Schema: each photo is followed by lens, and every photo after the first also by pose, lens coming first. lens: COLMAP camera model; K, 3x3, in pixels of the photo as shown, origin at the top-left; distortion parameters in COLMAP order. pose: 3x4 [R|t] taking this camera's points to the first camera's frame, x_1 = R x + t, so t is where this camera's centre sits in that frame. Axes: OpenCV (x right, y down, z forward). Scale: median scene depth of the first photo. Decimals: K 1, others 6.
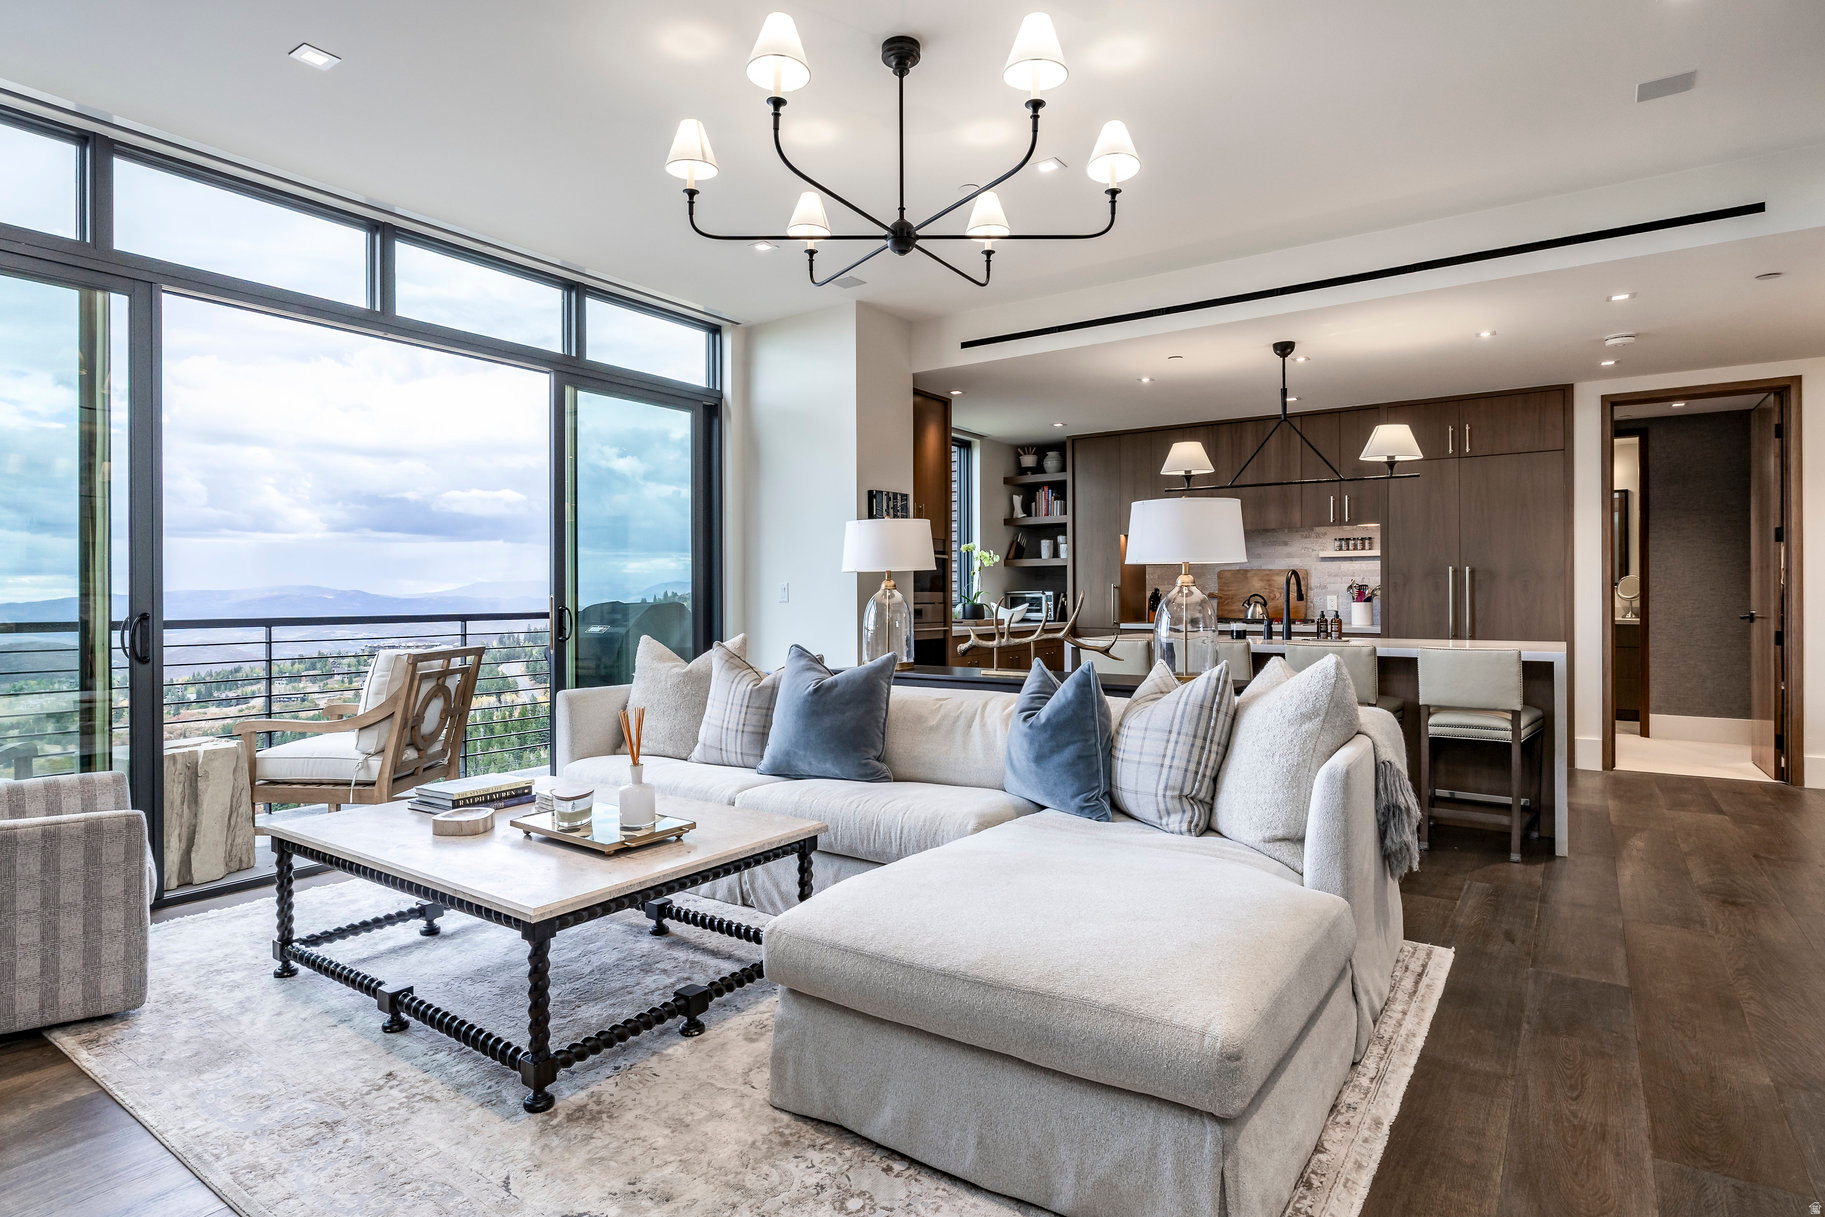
lens RADIAL K [[955.4, 0, 914.8], [0, 955.4, 595.4], [0, 0, 1]] dist [-0.001344, 0.000032]
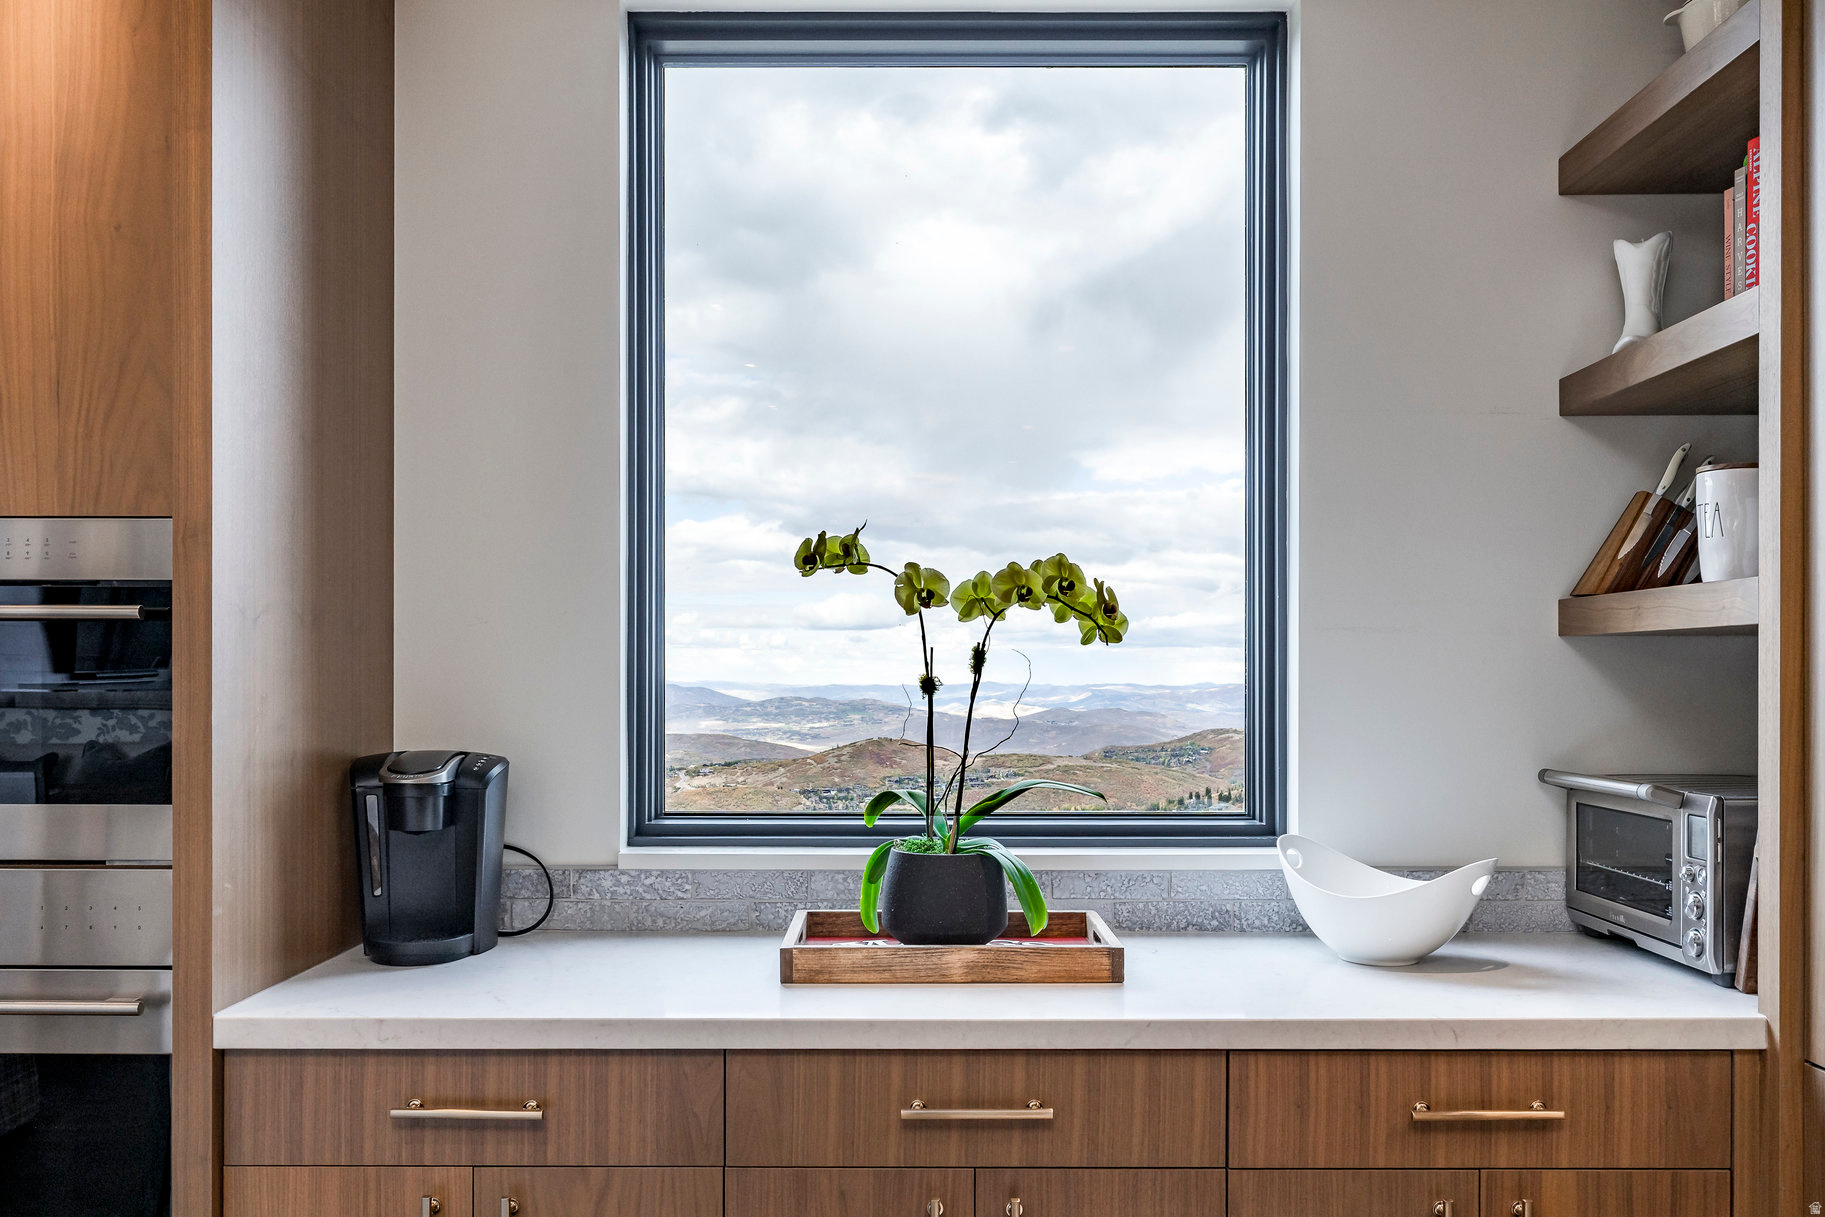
lens RADIAL K [[1525.7, 0, 917.1], [0, 1525.7, 678.2], [0, 0, 1]] dist [-0.009373, 0.000018]
pose [[0.560048, 0.007821, -0.828423, 0.391842], [-0.006072, 0.999967, 0.005335, -0.033163], [0.828438, 0.002042, 0.560078, 1.064225]]
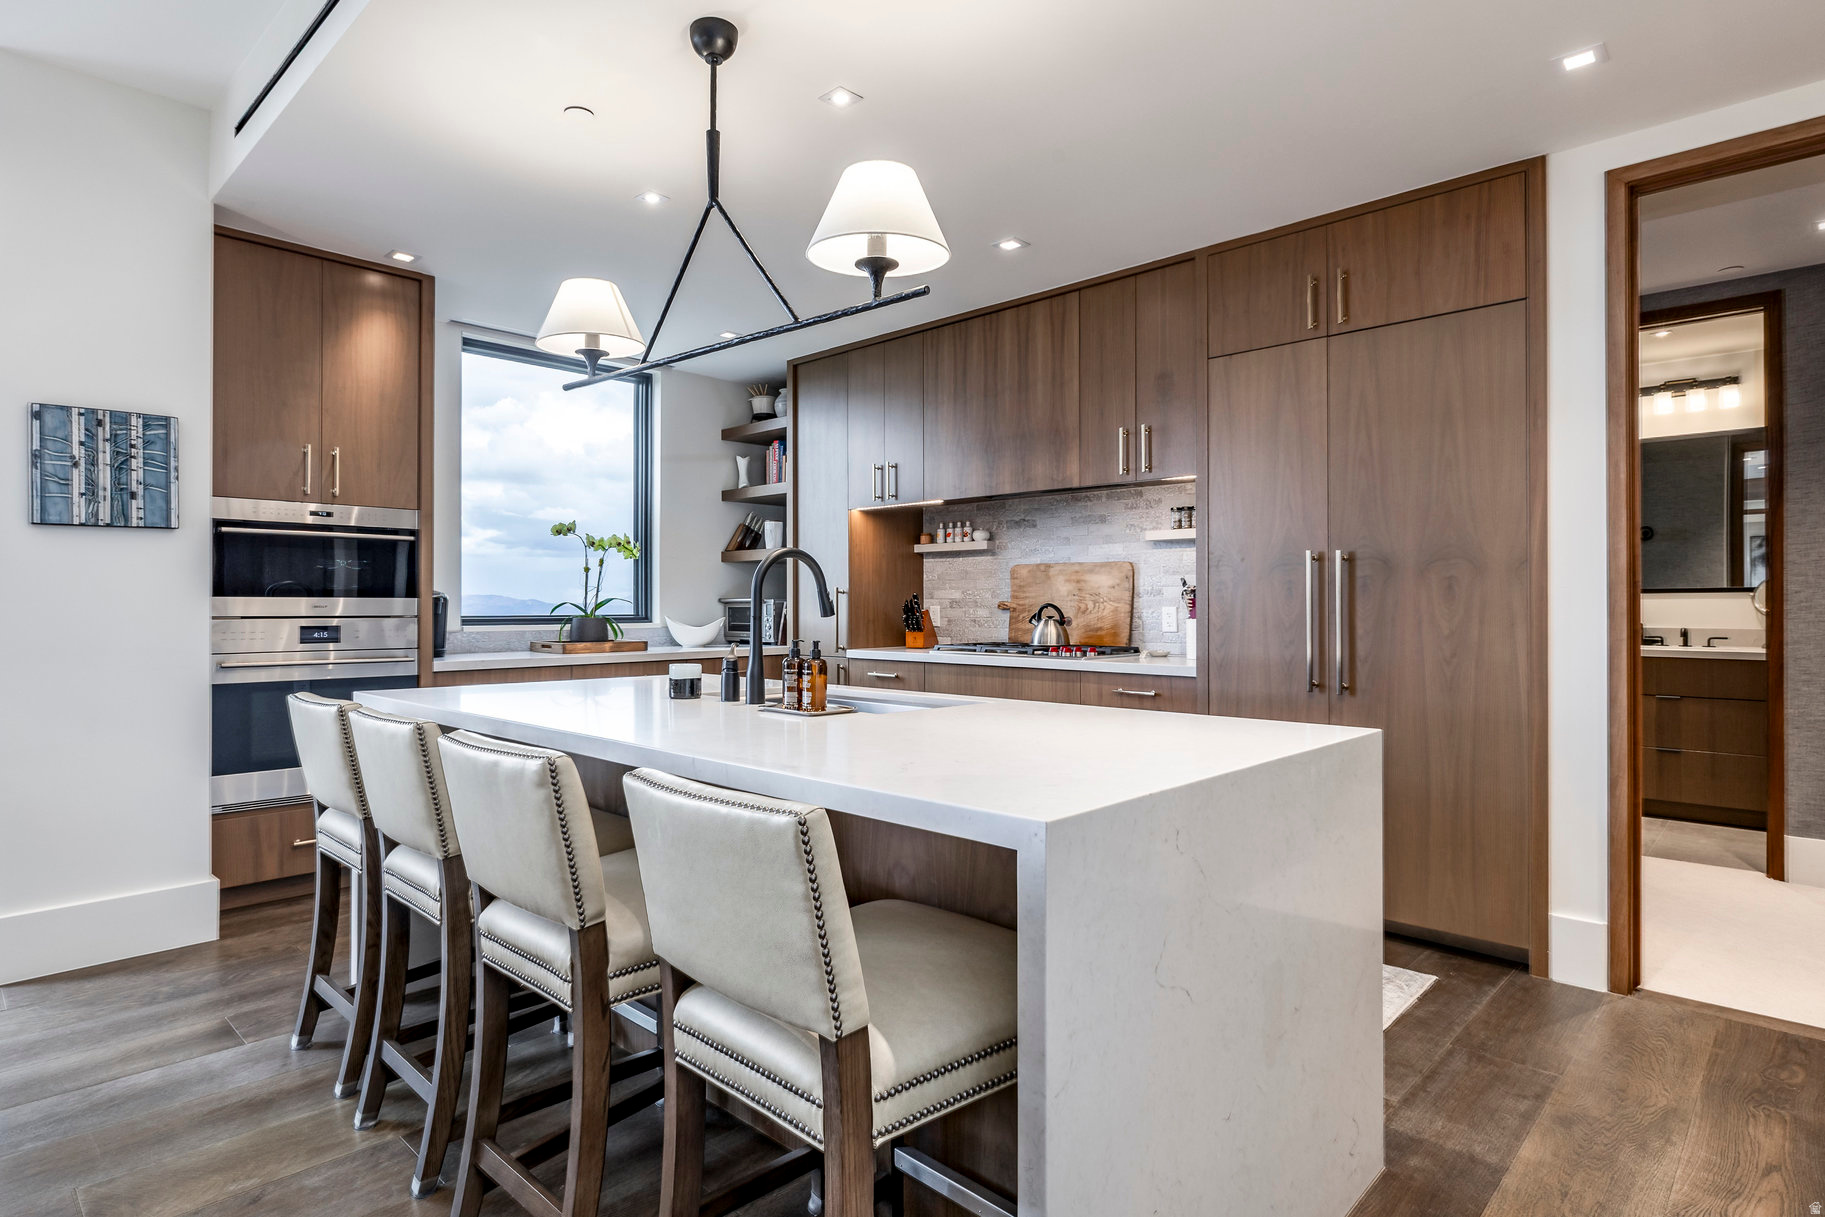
lens RADIAL K [[968.5, 0, 901.3], [0, 968.5, 604.6], [0, 0, 1]] dist [-0.001812, -0.000751]
pose [[0.986864, 0.003635, -0.161510, 0.479191], [-0.004006, 0.999990, -0.001973, 0.000892], [0.161501, 0.002594, 0.986869, 0.507343]]
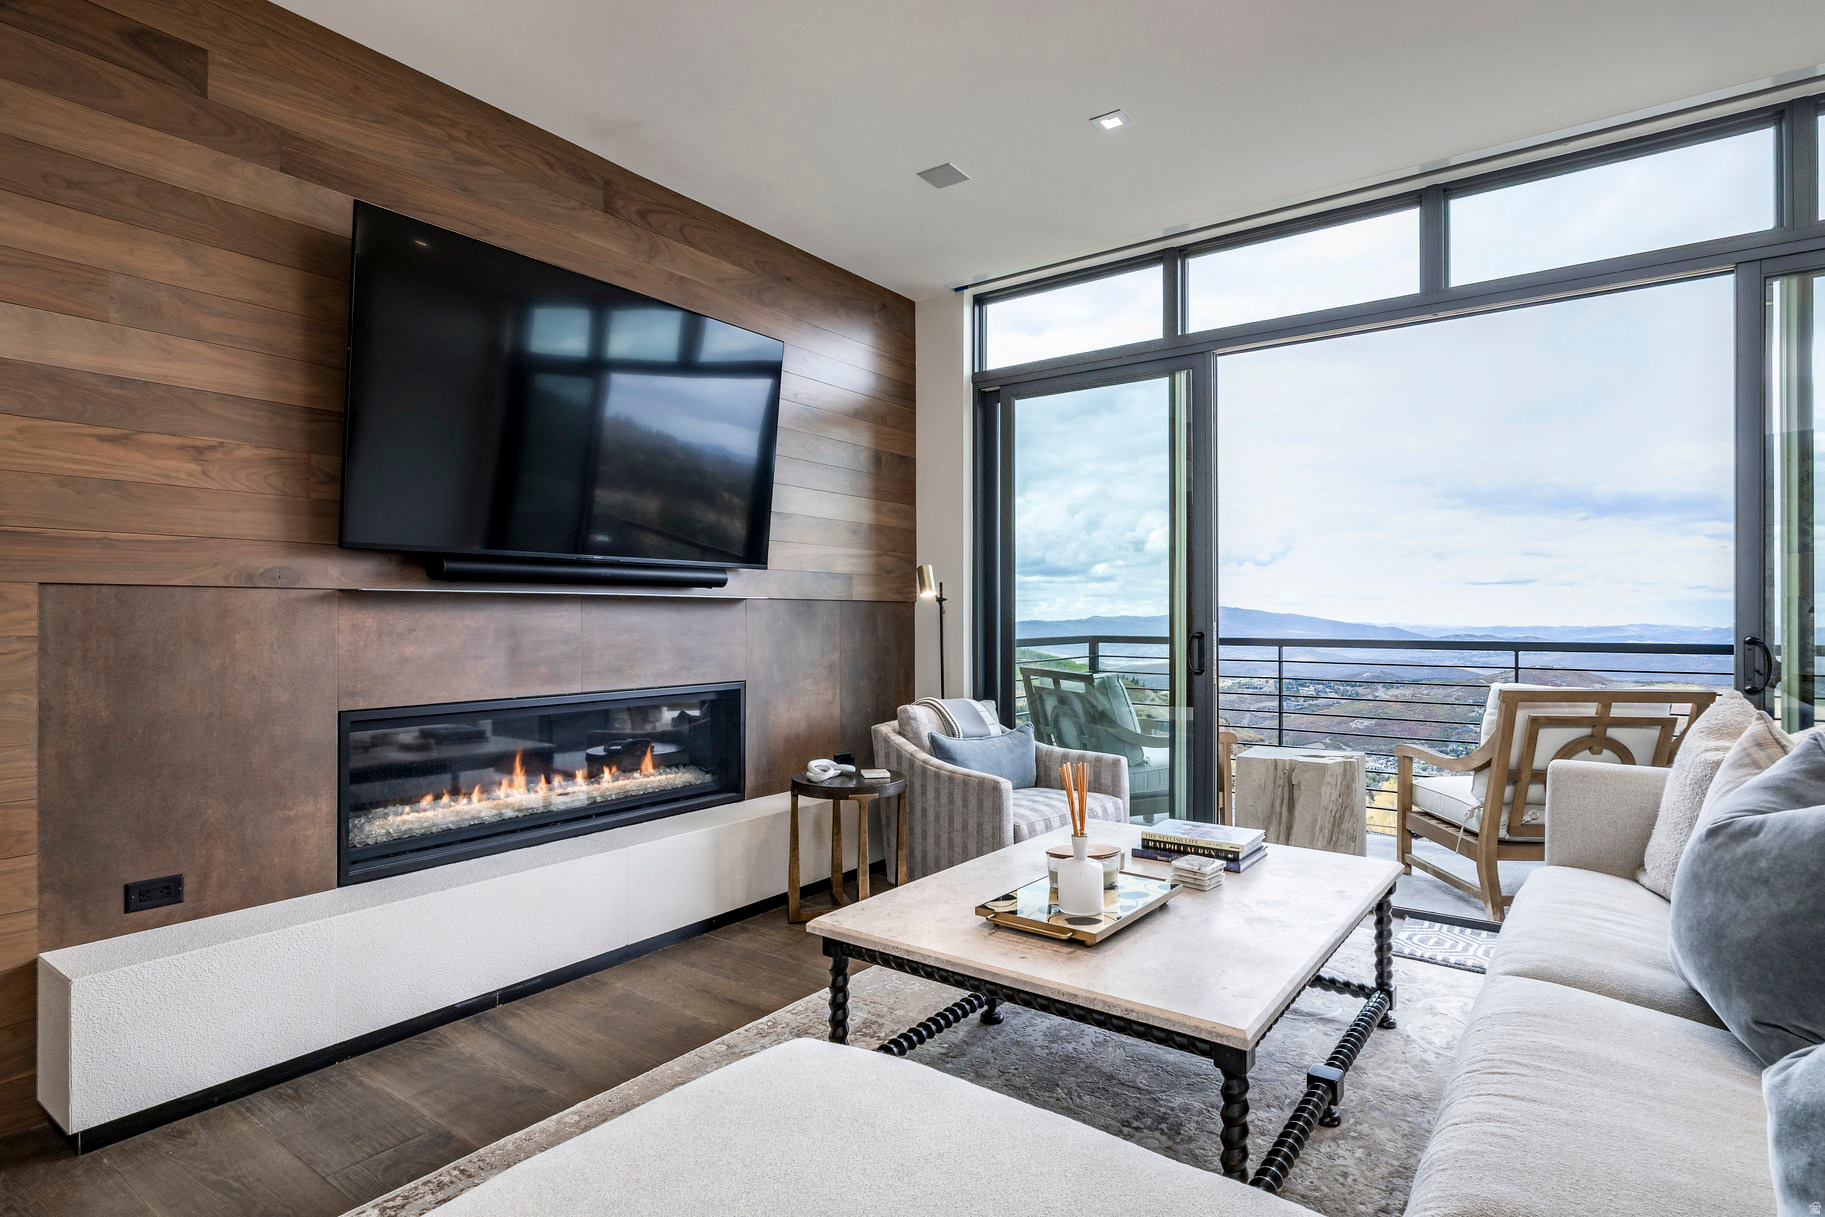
lens RADIAL K [[944.1, 0, 907.4], [0, 944.1, 613.4], [0, 0, 1]] dist [-0.001371, 0.001219]
pose [[-0.018992, -0.000325, -0.999820, 0.215295], [-0.001580, 0.999999, -0.000295, -0.002242], [0.999818, 0.001574, -0.018993, 0.378974]]
